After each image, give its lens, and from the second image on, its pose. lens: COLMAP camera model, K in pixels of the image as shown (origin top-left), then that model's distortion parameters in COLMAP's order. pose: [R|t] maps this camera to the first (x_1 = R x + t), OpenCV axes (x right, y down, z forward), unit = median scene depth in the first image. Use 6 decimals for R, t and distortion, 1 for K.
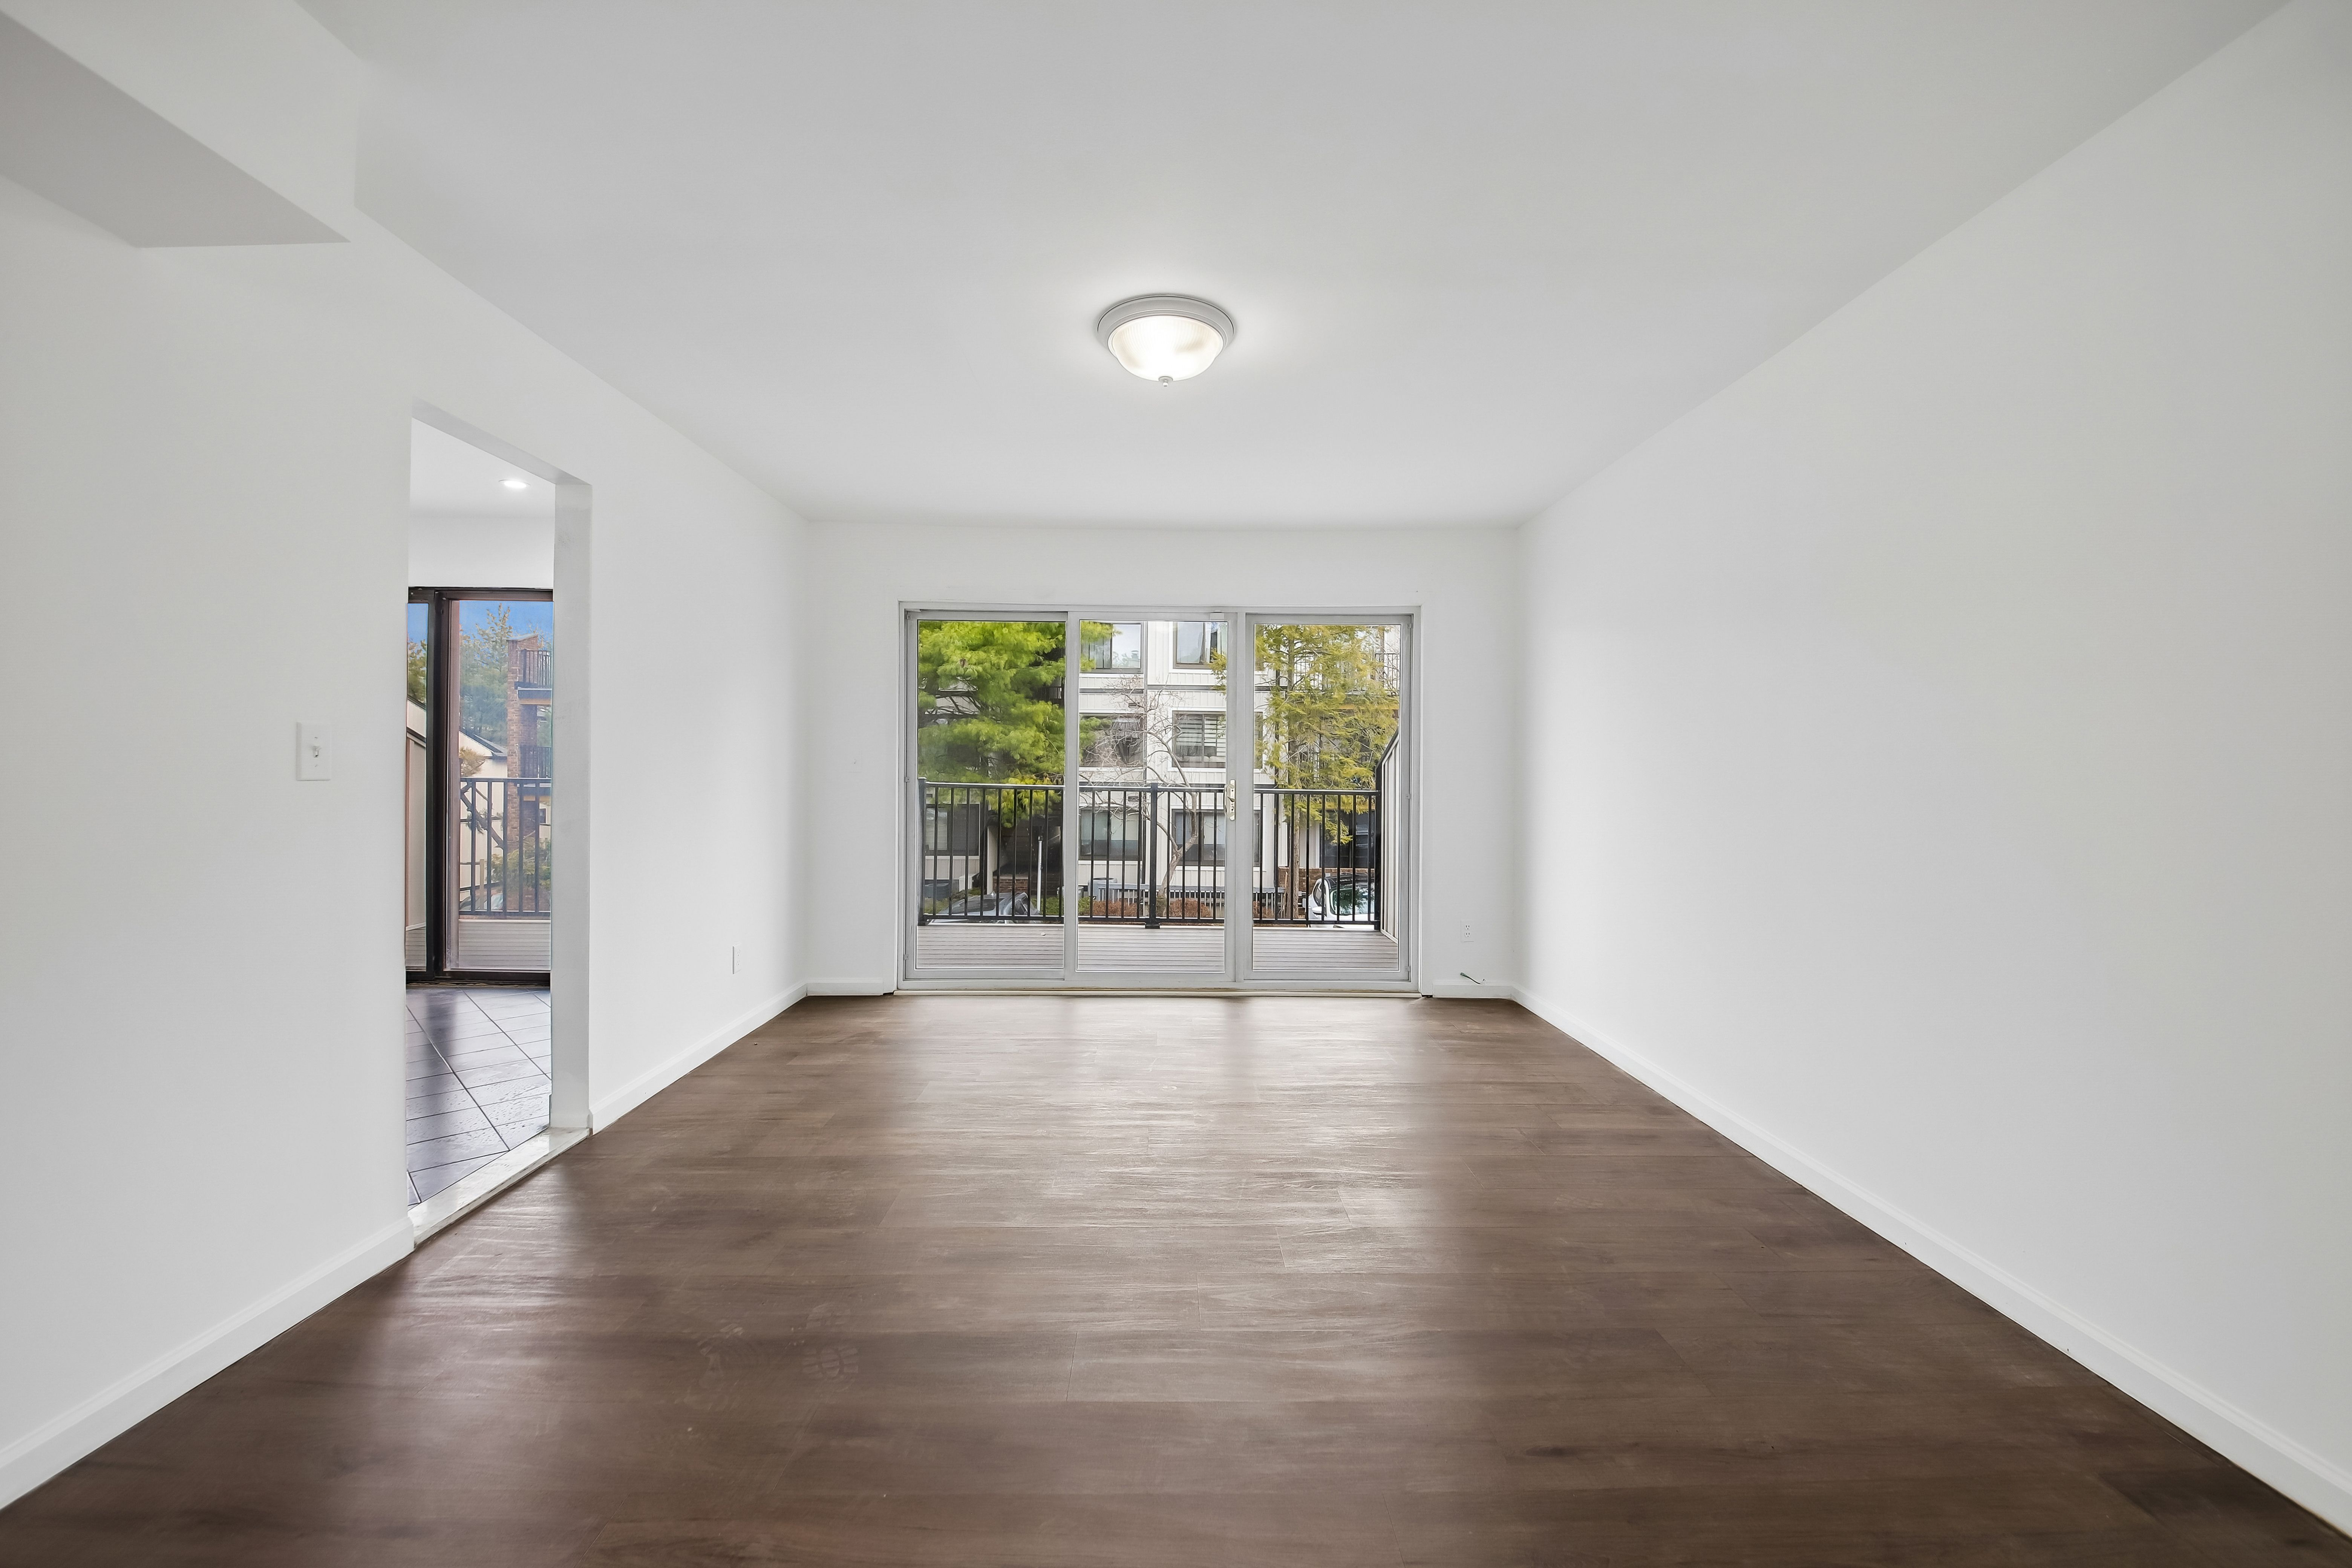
lens RADIAL K [[916.8, 0, 1175.2], [0, 916.8, 778.4], [0, 0, 1]] dist [0.029056, -0.018344]
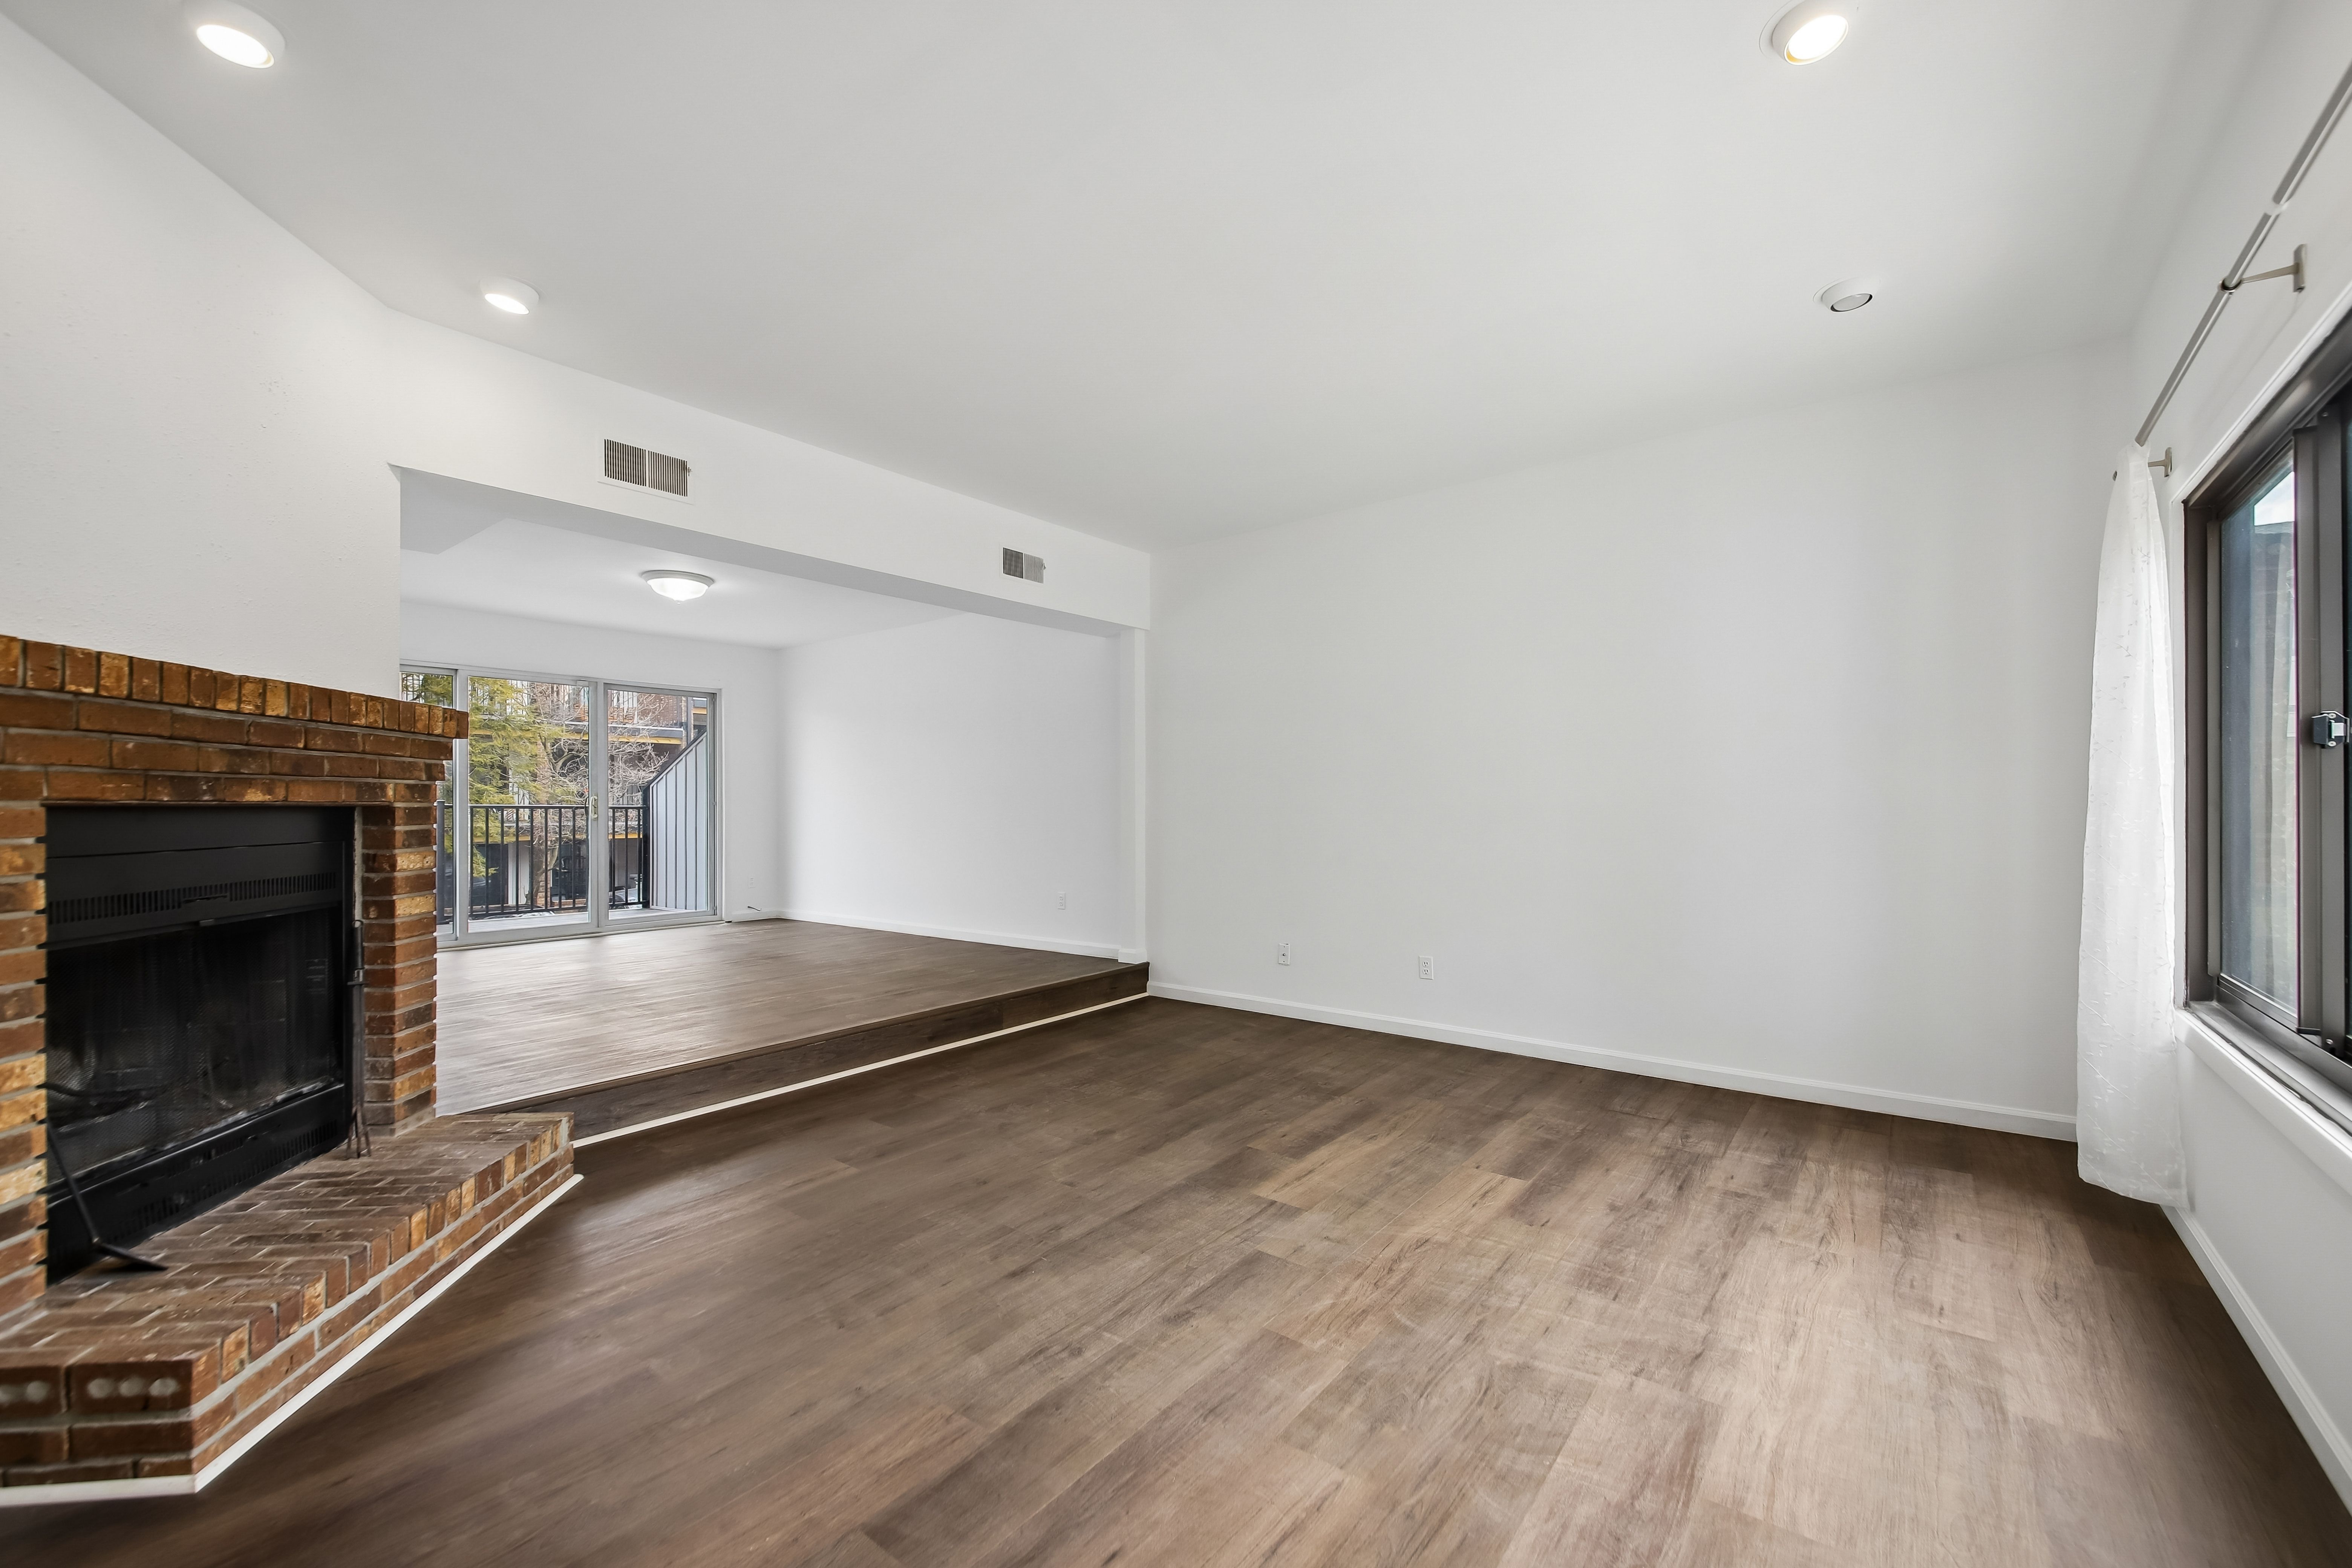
lens RADIAL K [[926.5, 0, 1171.6], [0, 926.5, 804.0], [0, 0, 1]] dist [0.050788, -0.027918]
pose [[0.625011, -0.009835, 0.780554, -0.134386], [0.016325, 0.999867, -0.000475, 0.008877], [-0.780445, 0.013040, 0.625088, -0.170096]]
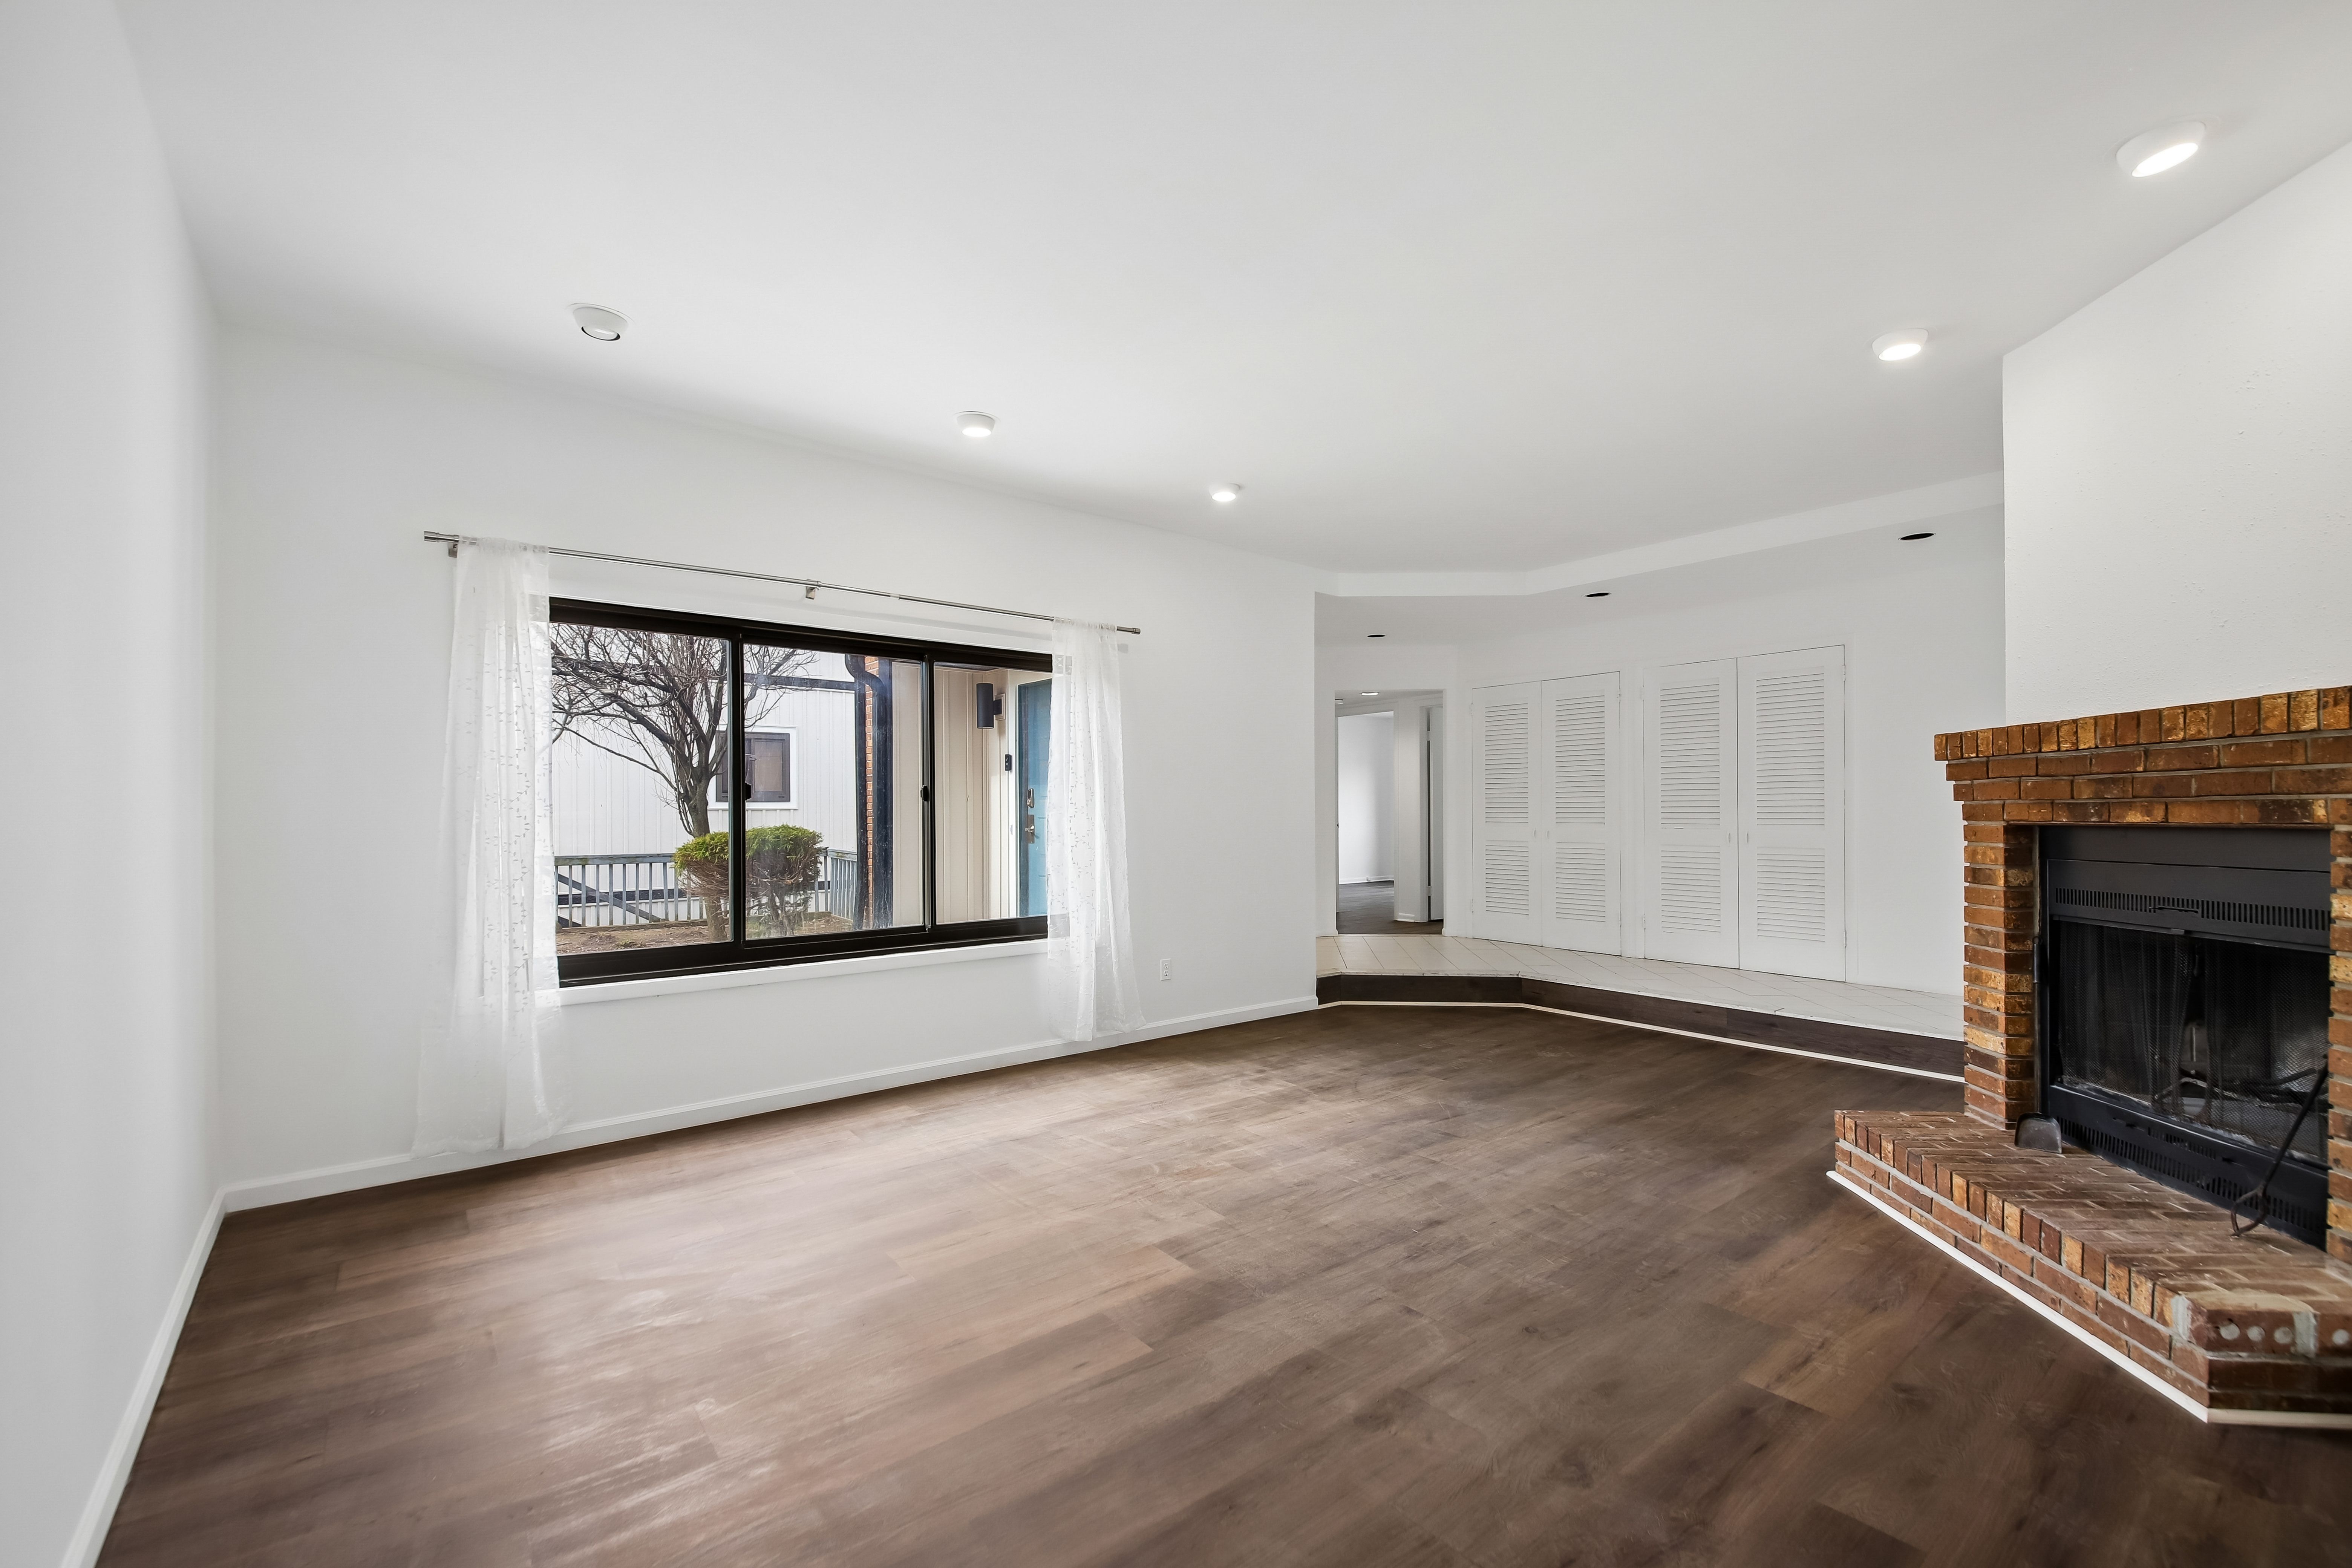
lens RADIAL K [[969.2, 0, 1172.6], [0, 969.2, 815.1], [0, 0, 1]] dist [0.030633, -0.022146]
pose [[-0.789925, -0.004002, -0.613190, 0.072562], [-0.009170, 0.999944, 0.005288, 0.006141], [0.613134, 0.009800, -0.789918, 0.016398]]
